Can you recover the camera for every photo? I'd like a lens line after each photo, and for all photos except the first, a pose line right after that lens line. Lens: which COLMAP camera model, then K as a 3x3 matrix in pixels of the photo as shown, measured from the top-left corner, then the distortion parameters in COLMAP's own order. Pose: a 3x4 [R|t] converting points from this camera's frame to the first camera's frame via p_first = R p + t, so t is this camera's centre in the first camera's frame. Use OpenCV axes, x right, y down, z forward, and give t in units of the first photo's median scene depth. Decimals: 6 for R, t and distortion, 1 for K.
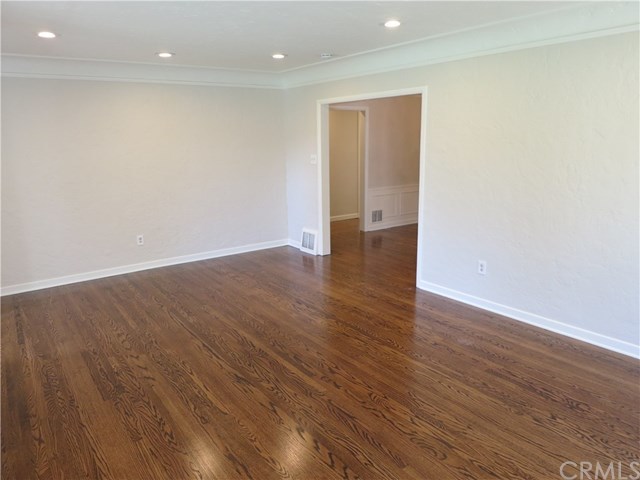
lens RADIAL K [[456.1, 0, 324.4], [0, 456.1, 237.2], [0, 0, 1]] dist [-0.050333, 0.006047]
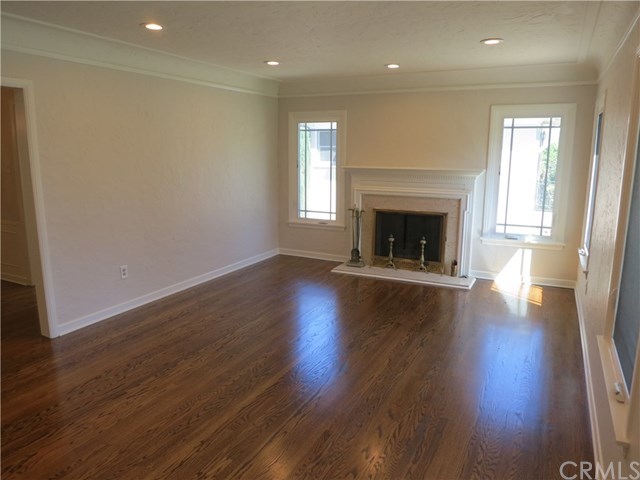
lens RADIAL K [[456.1, 0, 324.4], [0, 456.1, 237.2], [0, 0, 1]] dist [-0.050333, 0.006047]
pose [[-0.454479, -0.153773, 0.877384, -0.815848], [0.186880, 0.946605, 0.262707, -0.209705], [-0.870933, 0.283360, -0.401474, 1.064251]]
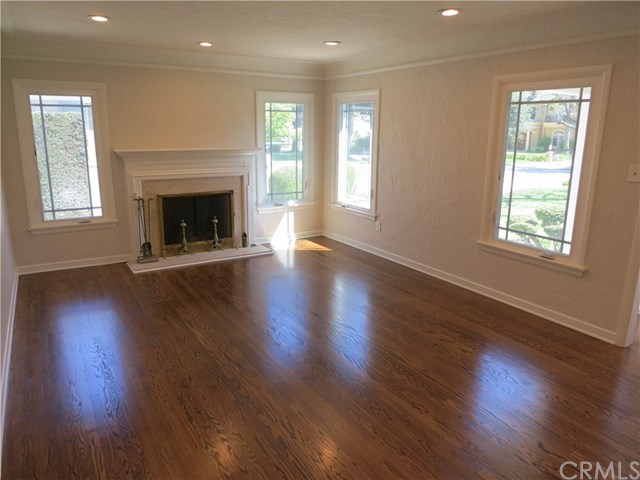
lens RADIAL K [[456.1, 0, 324.4], [0, 456.1, 237.2], [0, 0, 1]] dist [-0.050333, 0.006047]
pose [[-0.996941, -0.011169, 0.077350, -0.159553], [0.022343, 0.907691, 0.419043, -0.320040], [-0.074890, 0.419490, -0.904666, 1.545937]]
